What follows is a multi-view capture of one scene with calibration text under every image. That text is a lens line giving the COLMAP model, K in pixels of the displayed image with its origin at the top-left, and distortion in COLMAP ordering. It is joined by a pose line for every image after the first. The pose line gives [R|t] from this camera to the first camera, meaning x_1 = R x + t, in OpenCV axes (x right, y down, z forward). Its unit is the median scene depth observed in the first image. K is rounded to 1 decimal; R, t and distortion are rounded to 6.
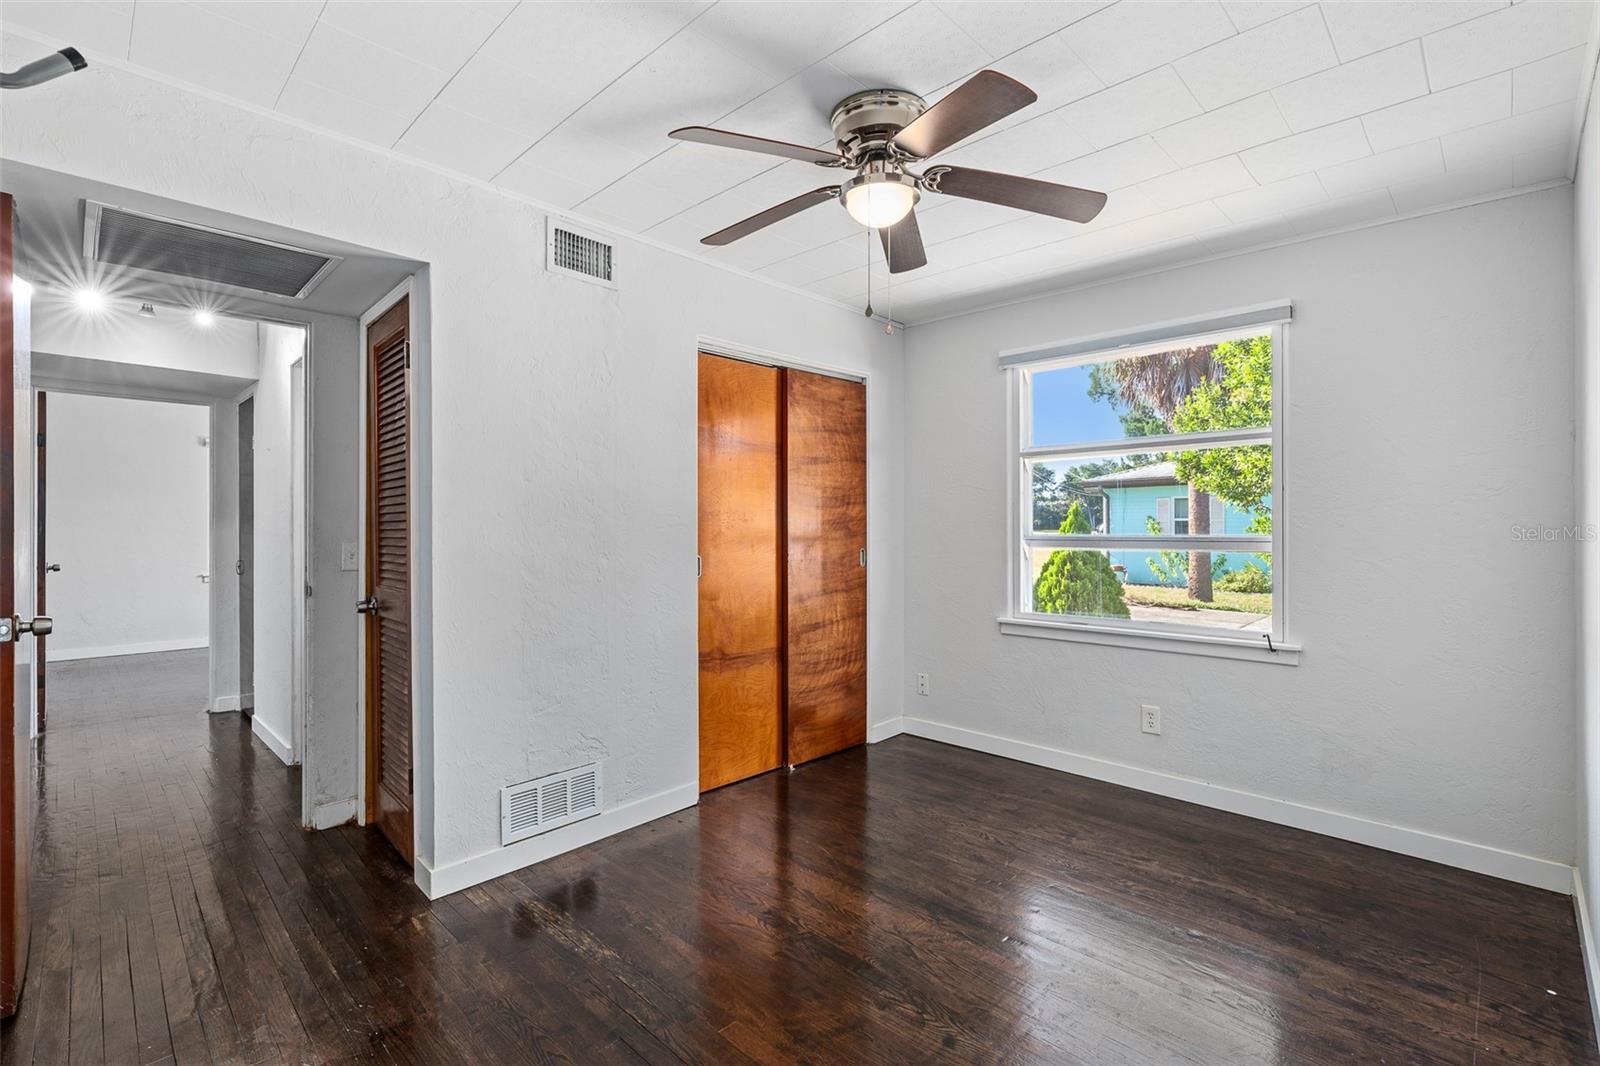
lens RADIAL K [[722.3, 0, 803.1], [0, 722.3, 529.2], [0, 0, 1]] dist [-0.002475, 0.001443]
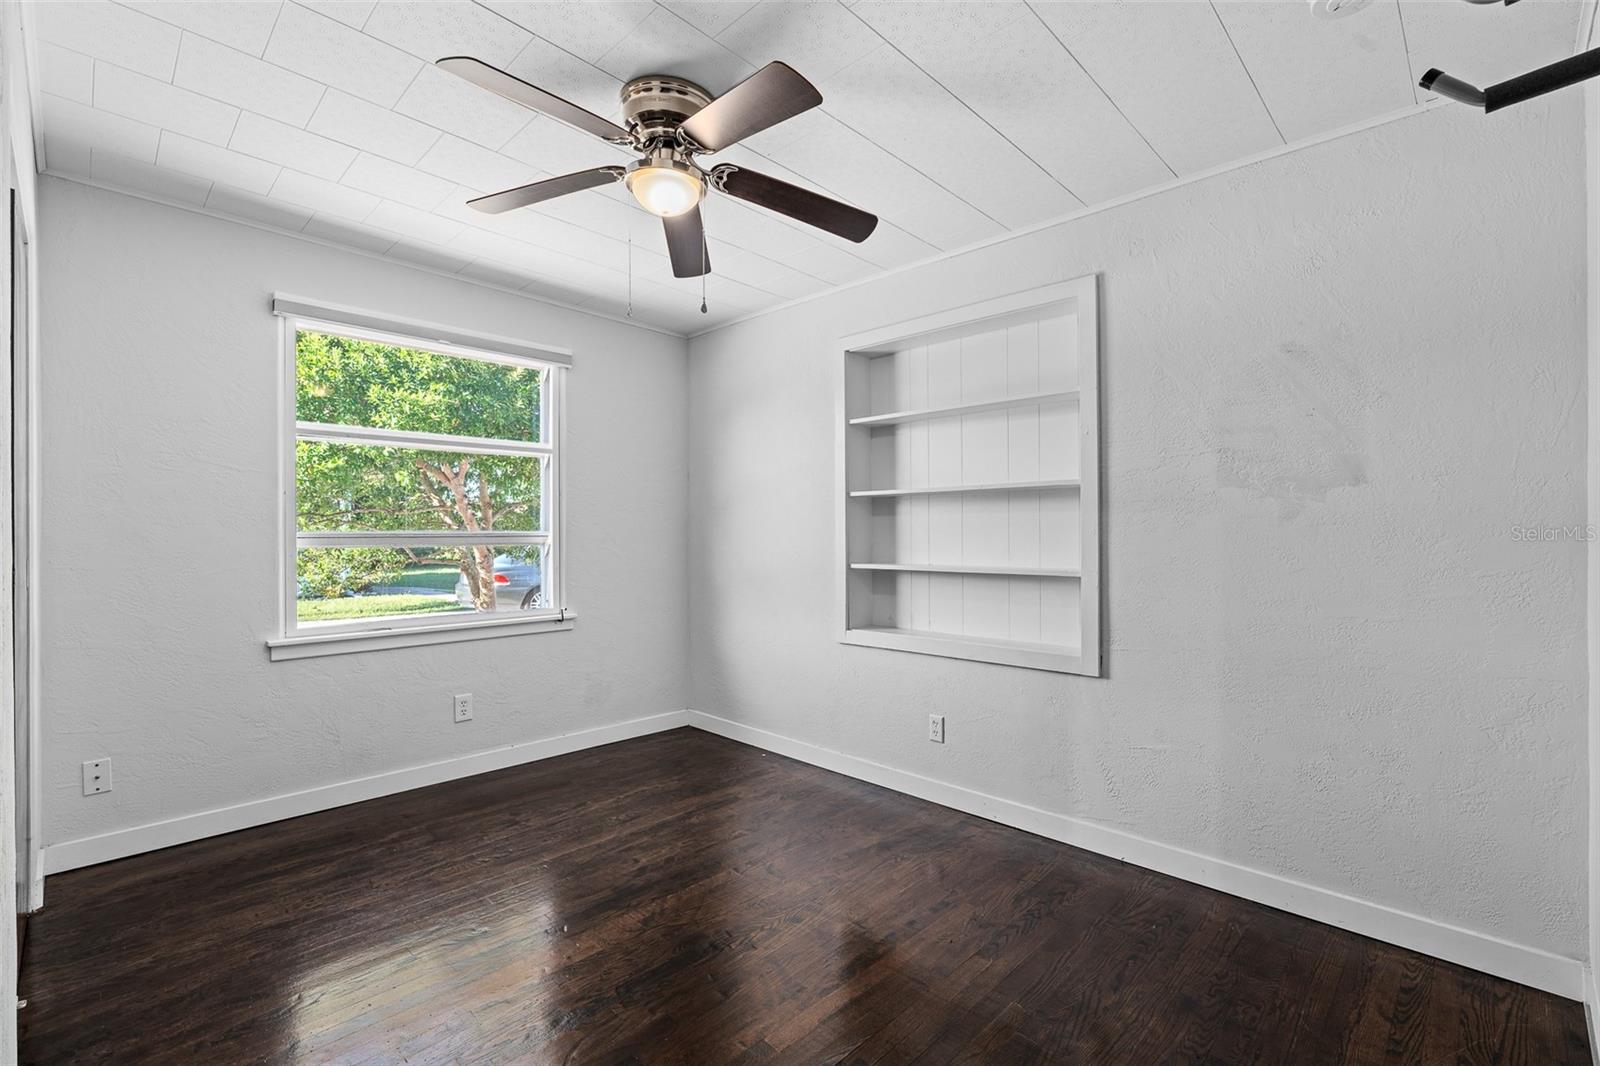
lens RADIAL K [[722.3, 0, 801.5], [0, 722.3, 534.0], [0, 0, 1]] dist [-0.002475, 0.001443]
pose [[-0.007193, -0.003074, 0.999969, -0.634601], [-0.003024, 0.999991, 0.003052, 0.008318], [-0.999970, -0.003002, -0.007202, 0.580491]]
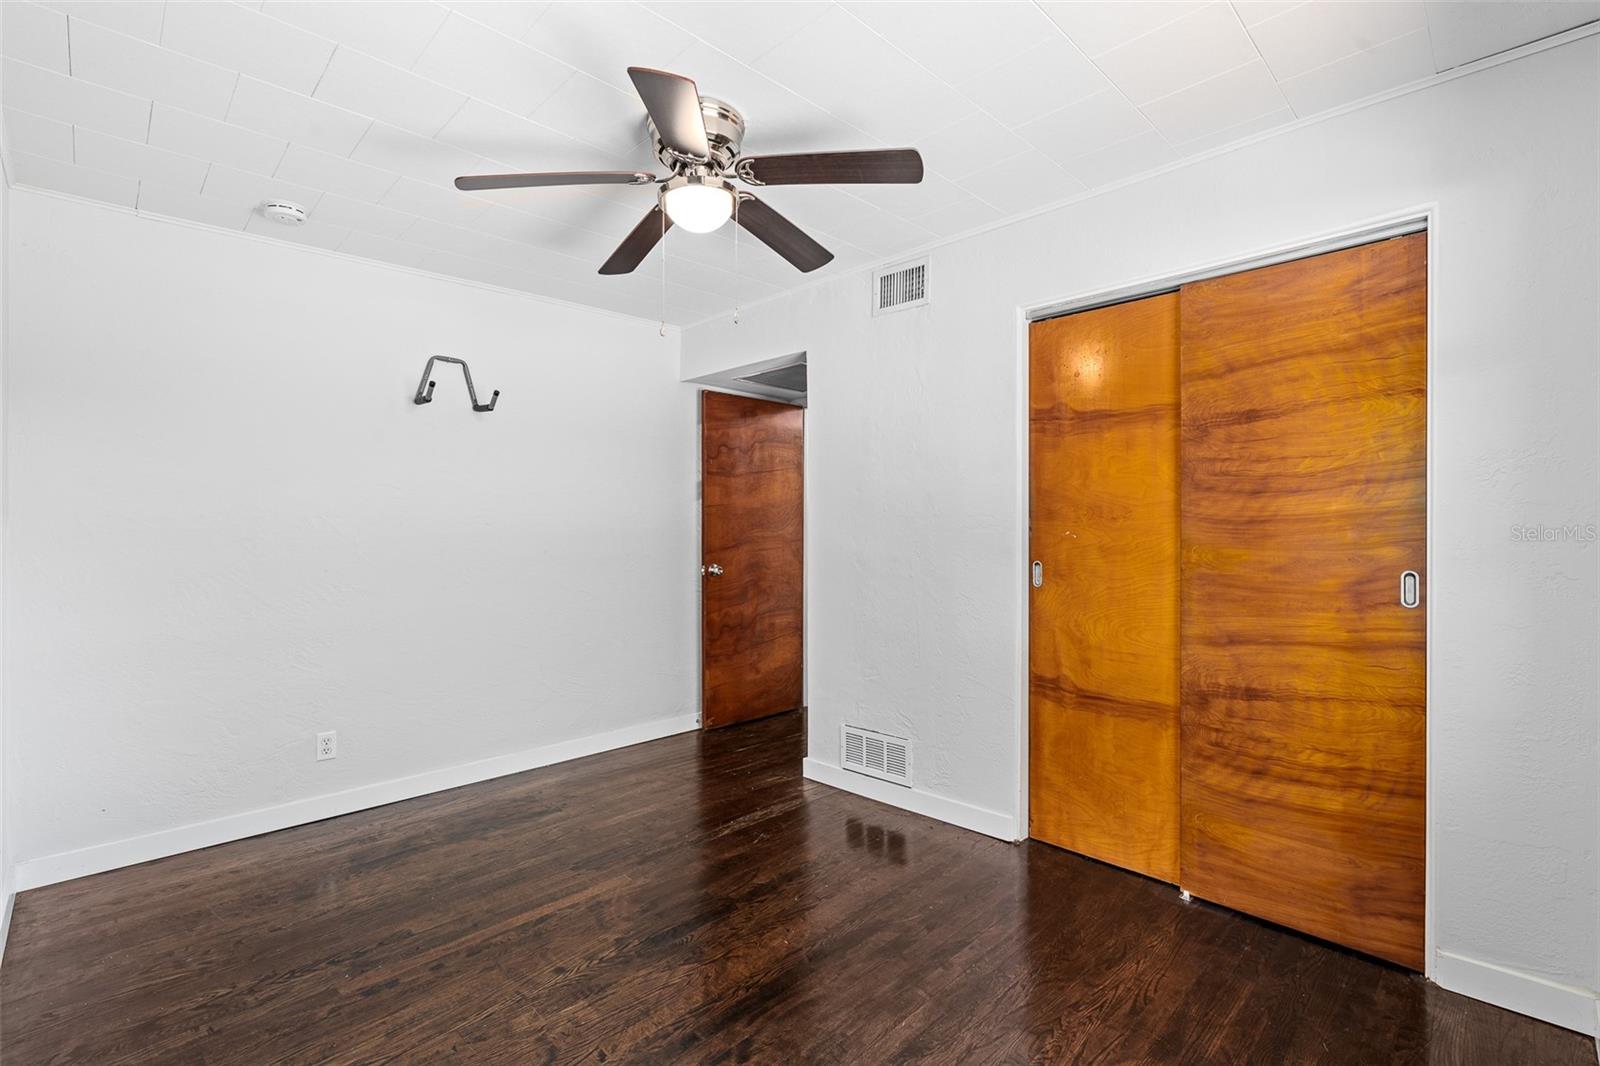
lens RADIAL K [[722.3, 0, 801.7], [0, 722.3, 531.9], [0, 0, 1]] dist [-0.002475, 0.001443]
pose [[-0.025994, 0.002924, -0.999658, 0.794172], [0.005254, 0.999982, 0.002788, -0.000594], [0.999648, -0.005180, -0.026008, 0.833360]]
